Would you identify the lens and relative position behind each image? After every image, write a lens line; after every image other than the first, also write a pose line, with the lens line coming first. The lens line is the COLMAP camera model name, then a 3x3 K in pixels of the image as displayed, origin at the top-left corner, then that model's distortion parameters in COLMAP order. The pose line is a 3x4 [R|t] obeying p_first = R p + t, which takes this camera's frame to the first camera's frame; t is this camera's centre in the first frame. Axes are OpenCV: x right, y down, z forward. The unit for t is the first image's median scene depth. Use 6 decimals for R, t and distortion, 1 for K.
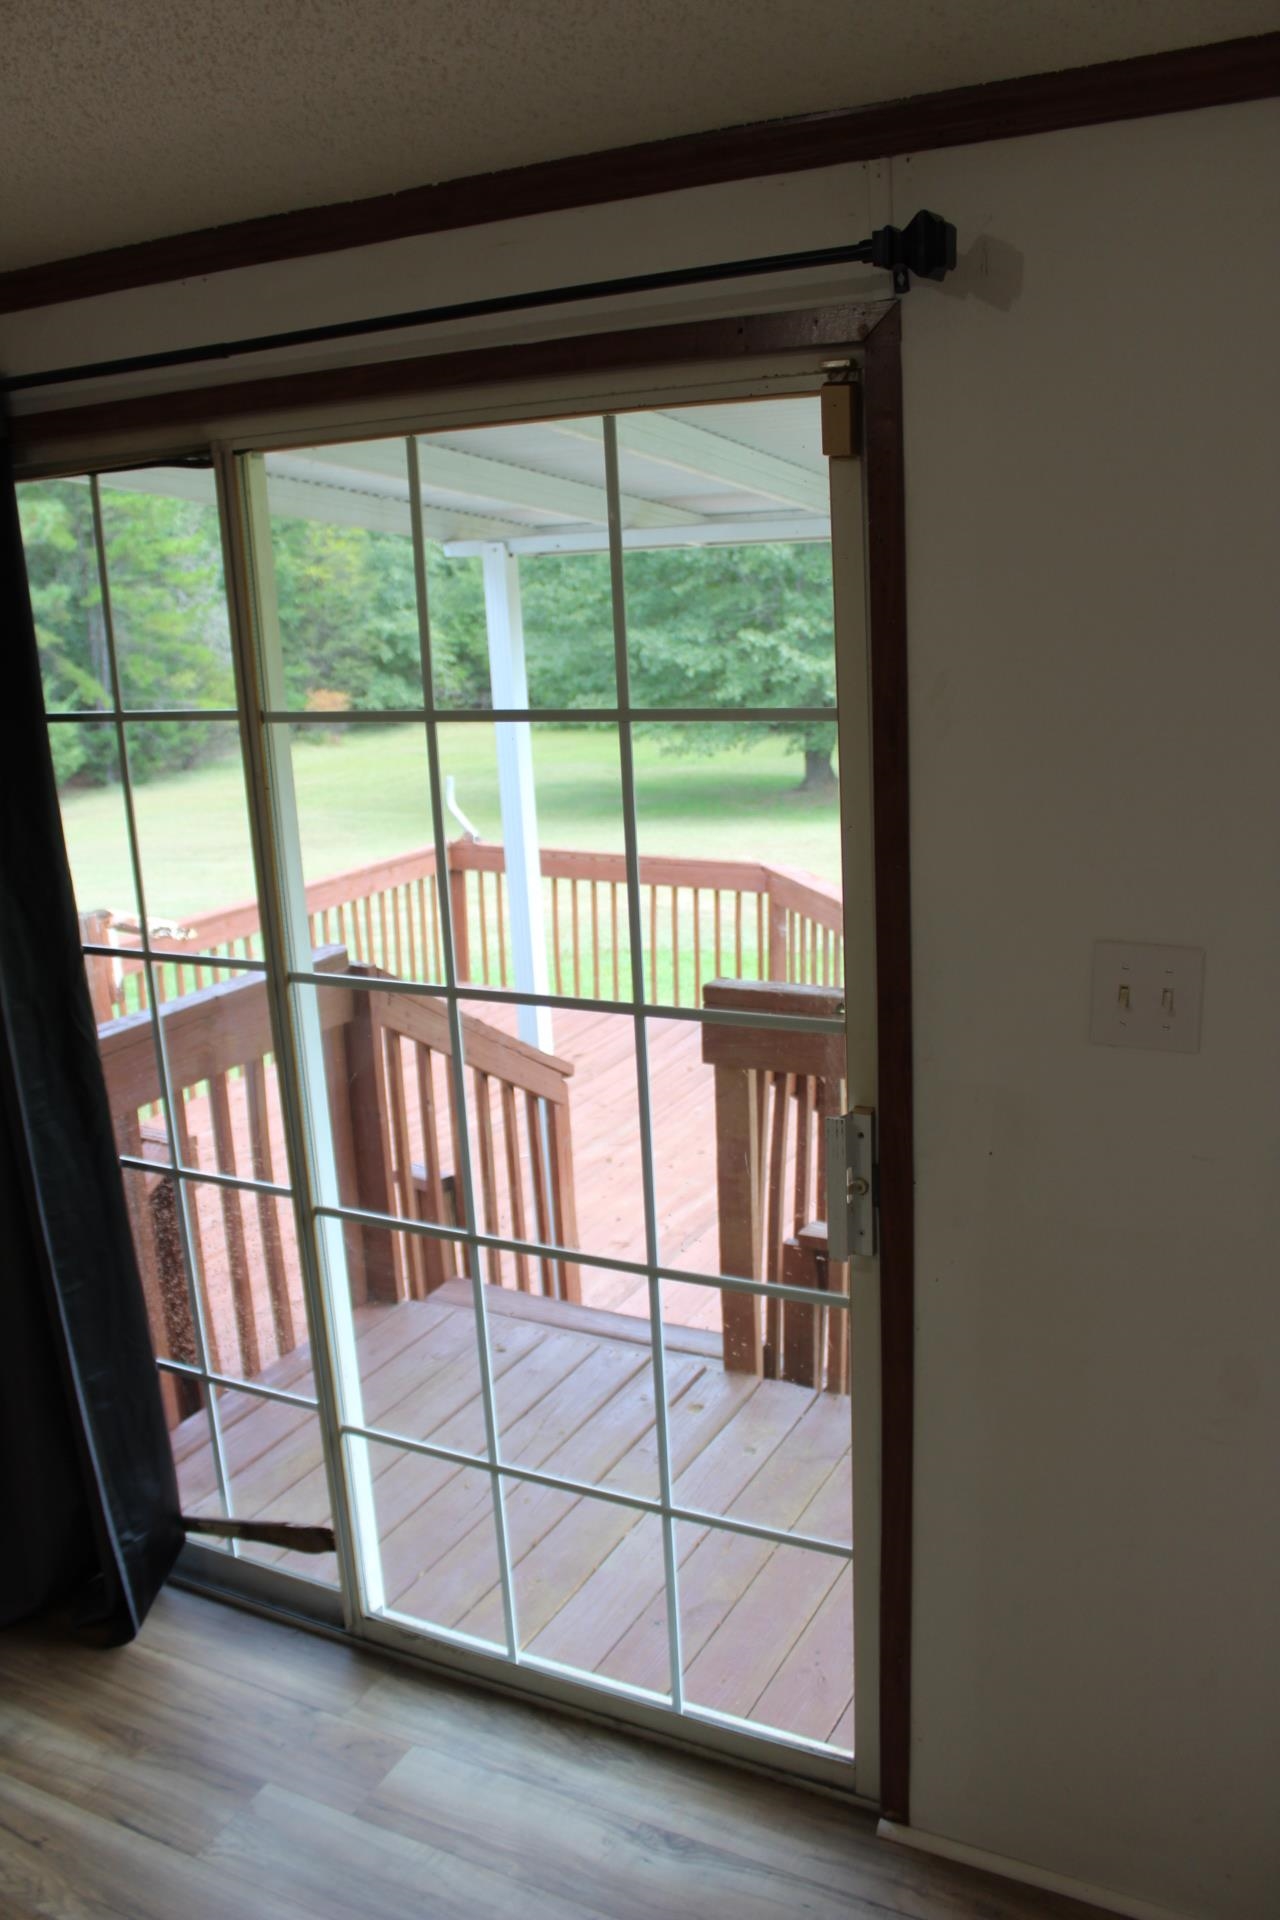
lens RADIAL K [[1601.9, 0, 640.0], [0, 1601.9, 960.0], [0, 0, 1]] dist [-0.175477, 0.162046]
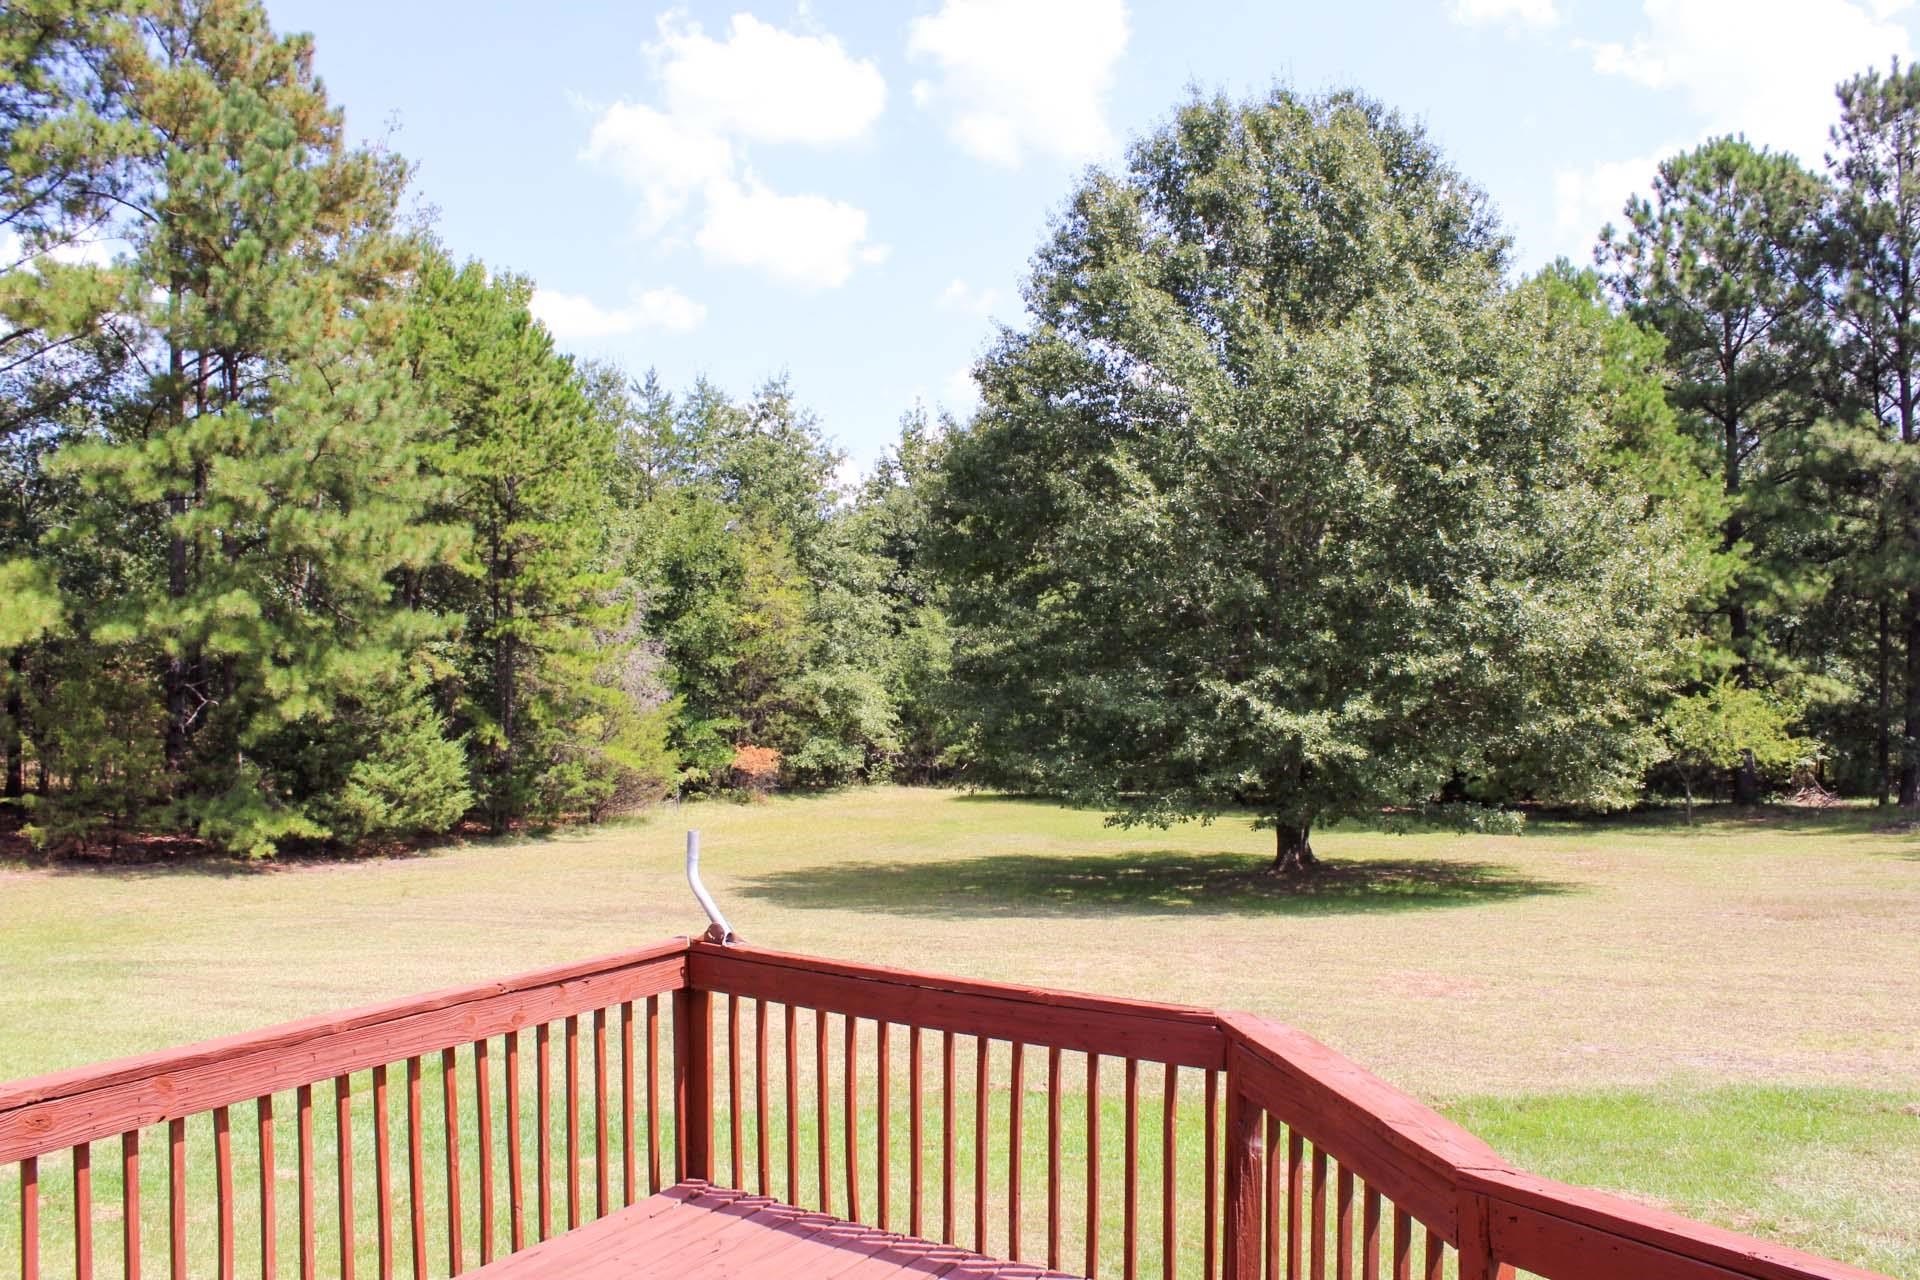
lens RADIAL K [[1601.9, 0, 960.0], [0, 1601.9, 640.0], [0, 0, 1]] dist [-0.175477, 0.162046]
pose [[0.995404, 0.021713, -0.093269, 0.007423], [-0.043701, 0.969625, -0.240662, -0.009846], [0.085210, 0.243632, 0.966117, 0.089723]]
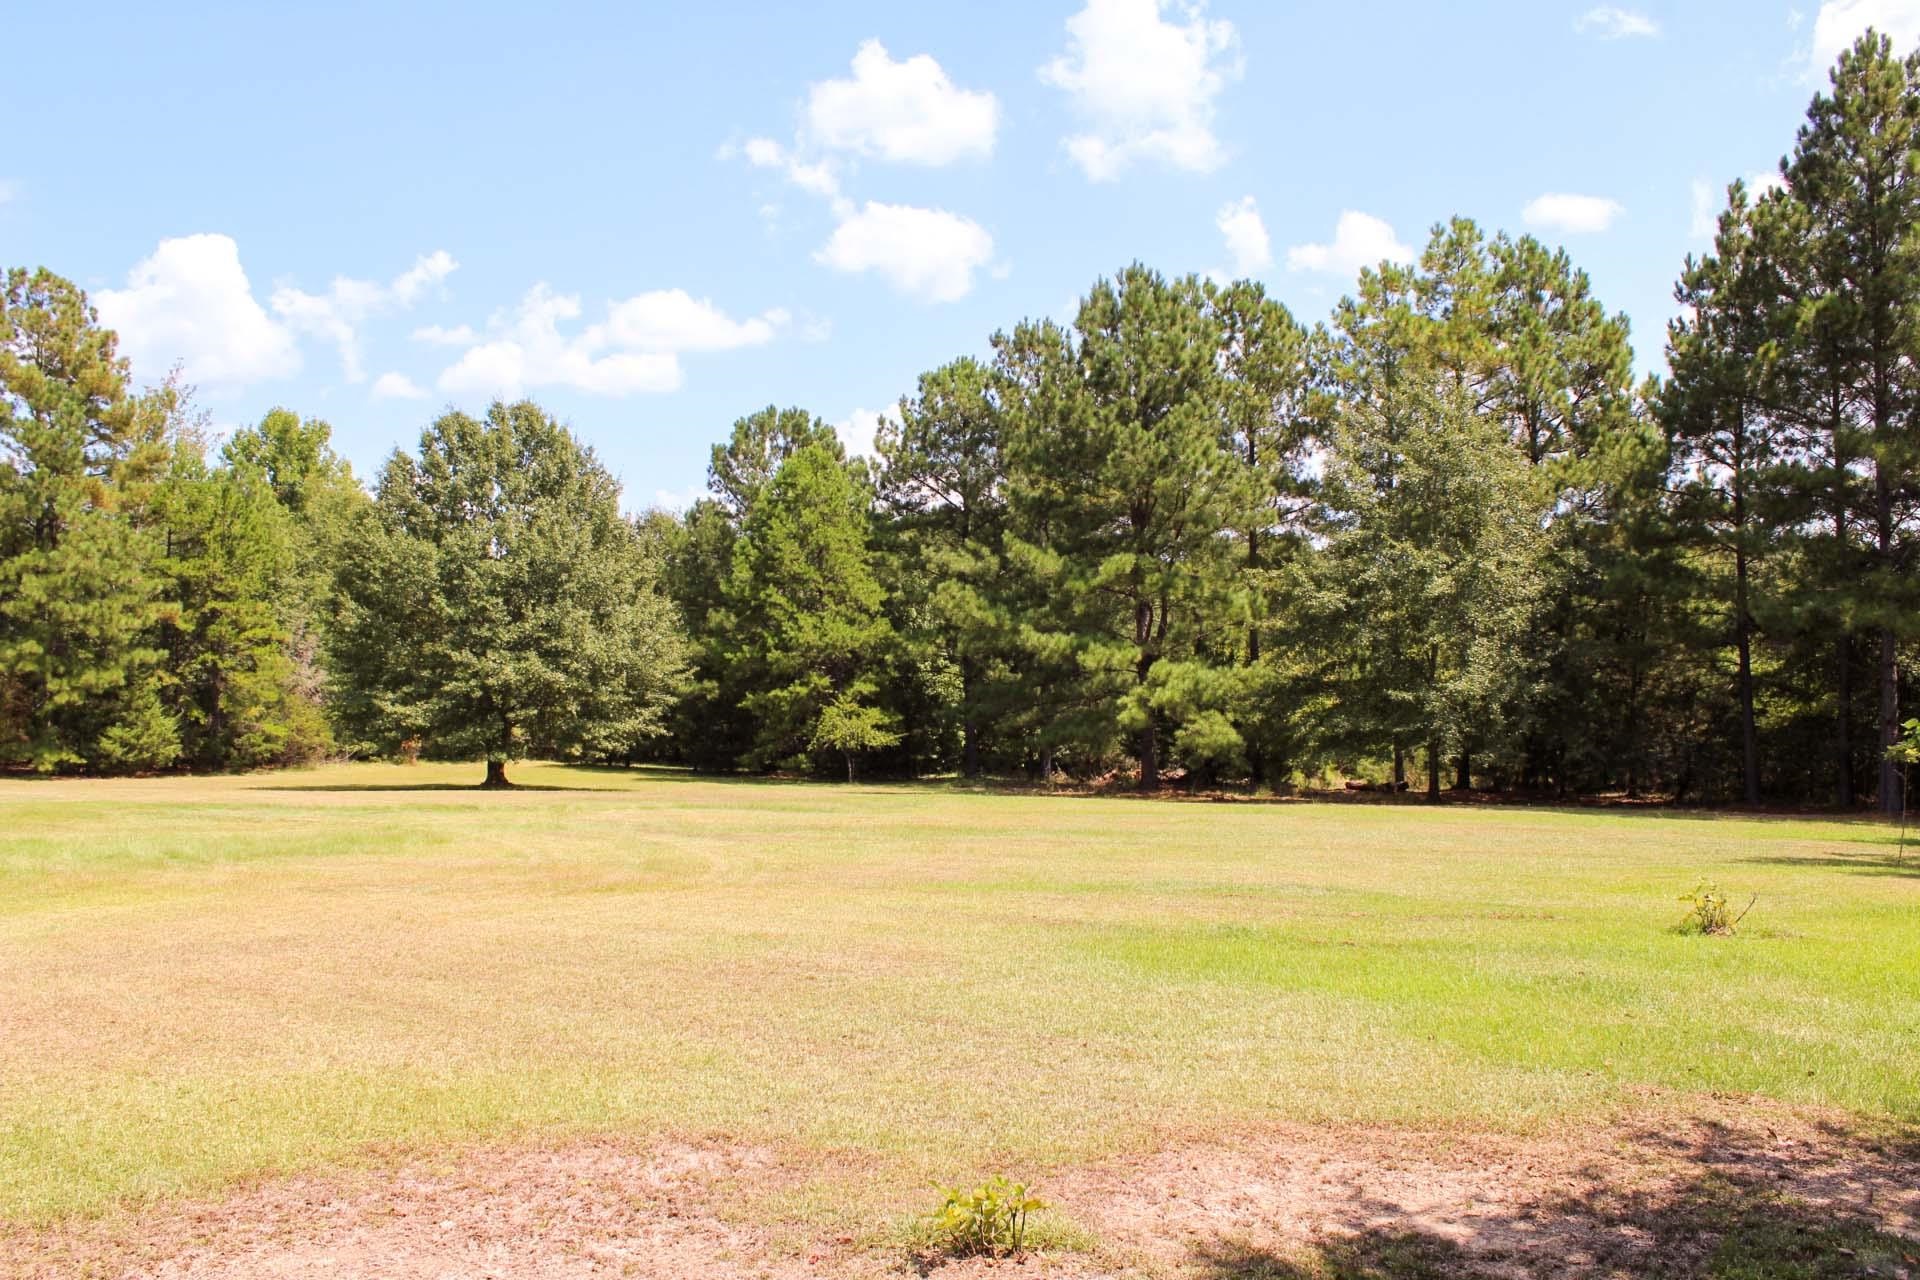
lens RADIAL K [[1601.9, 0, 960.0], [0, 1601.9, 640.0], [0, 0, 1]] dist [-0.175477, 0.162046]
pose [[0.985699, 0.031222, -0.165597, 0.575884], [-0.071887, 0.966692, -0.245641, 0.081593], [0.152412, 0.254033, 0.955112, -0.390137]]
